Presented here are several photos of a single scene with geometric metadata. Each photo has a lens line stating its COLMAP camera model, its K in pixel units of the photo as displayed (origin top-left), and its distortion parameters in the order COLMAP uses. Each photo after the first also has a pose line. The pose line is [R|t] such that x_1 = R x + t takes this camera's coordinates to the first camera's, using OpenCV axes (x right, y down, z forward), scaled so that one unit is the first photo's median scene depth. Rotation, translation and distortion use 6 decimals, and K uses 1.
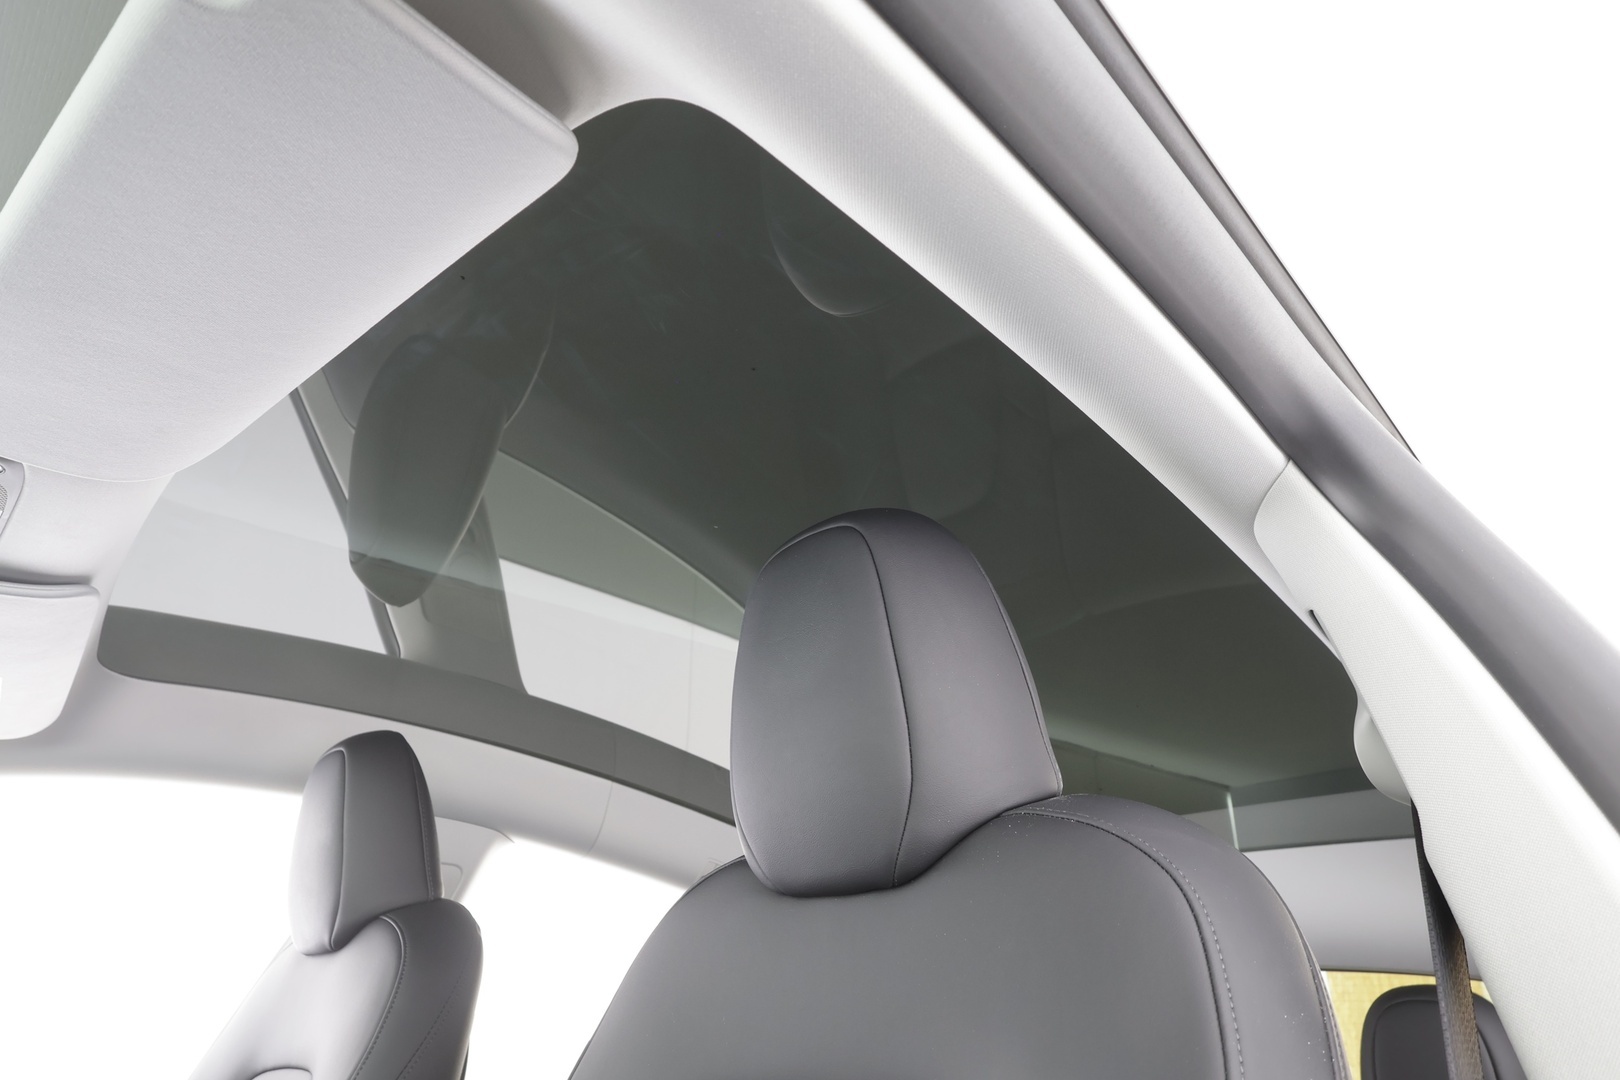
lens RADIAL K [[1186.5, 0, 810.0], [0, 1186.5, 540.0], [0, 0, 1]] dist [-0.000761, -0.000938]
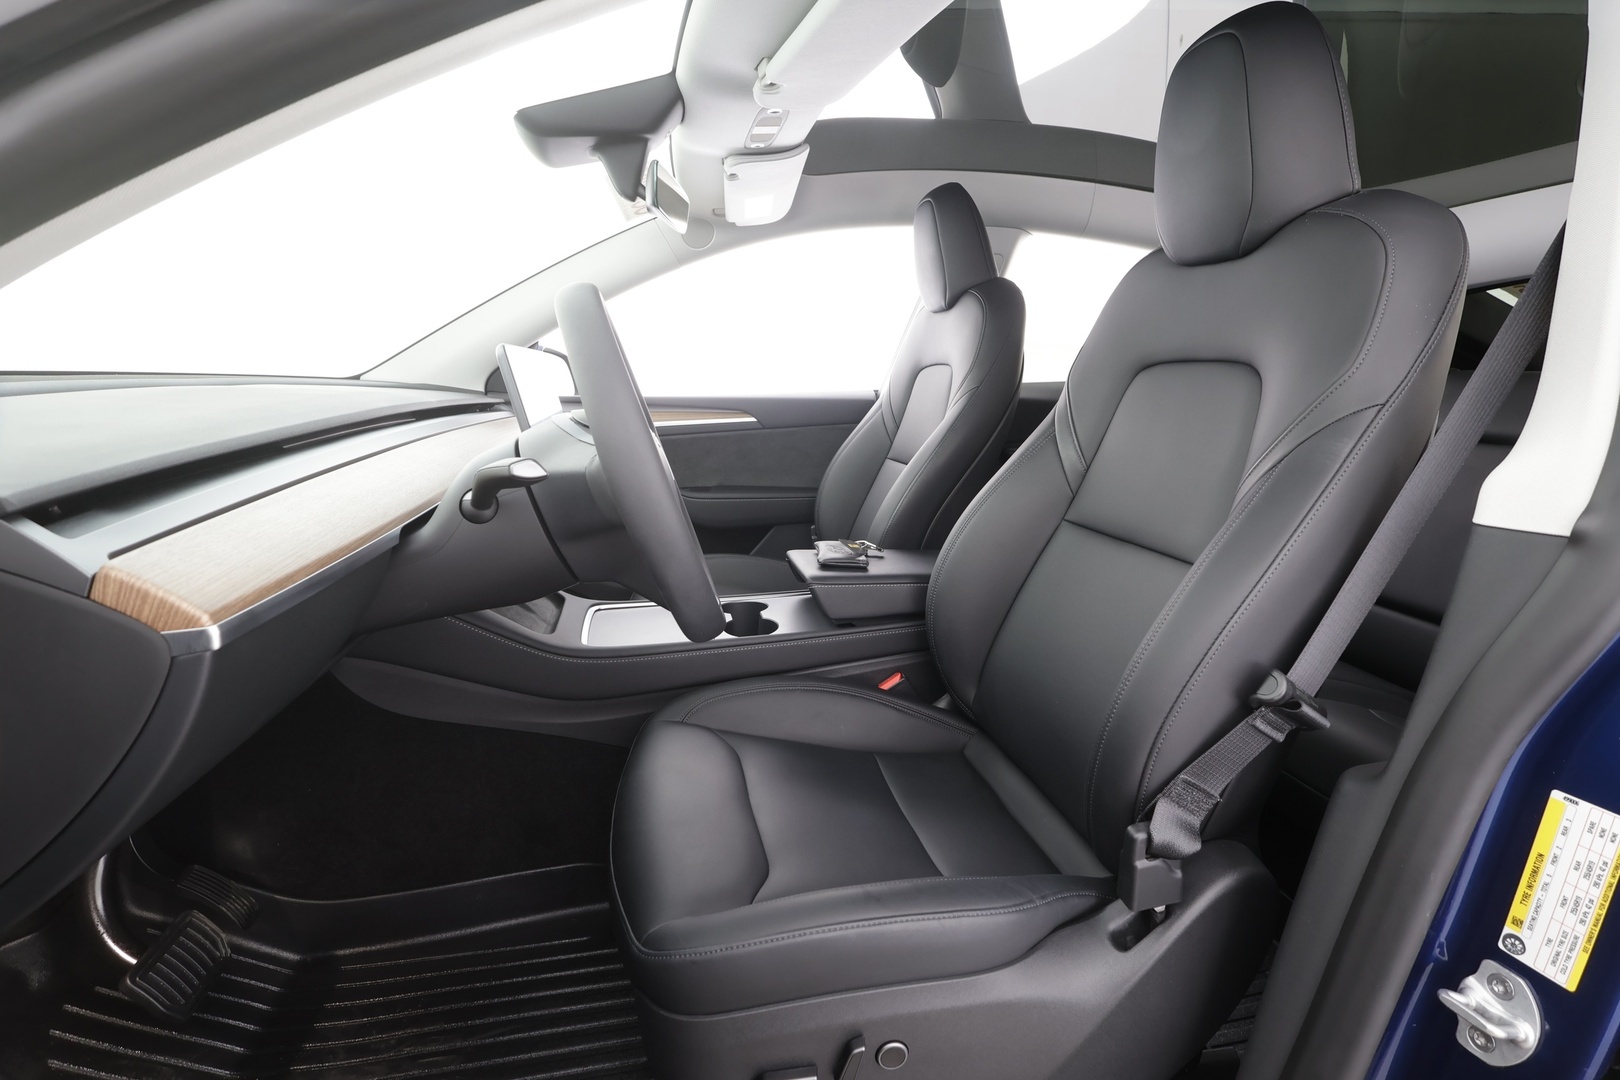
lens RADIAL K [[798.2, 0, 805.5], [0, 798.2, 541.7], [0, 0, 1]] dist [-0.006009, -0.000496]
pose [[0.873573, 0.058962, -0.483107, 0.052499], [0.238332, 0.813645, 0.530264, -0.092256], [0.424343, -0.578364, 0.696726, -0.231430]]
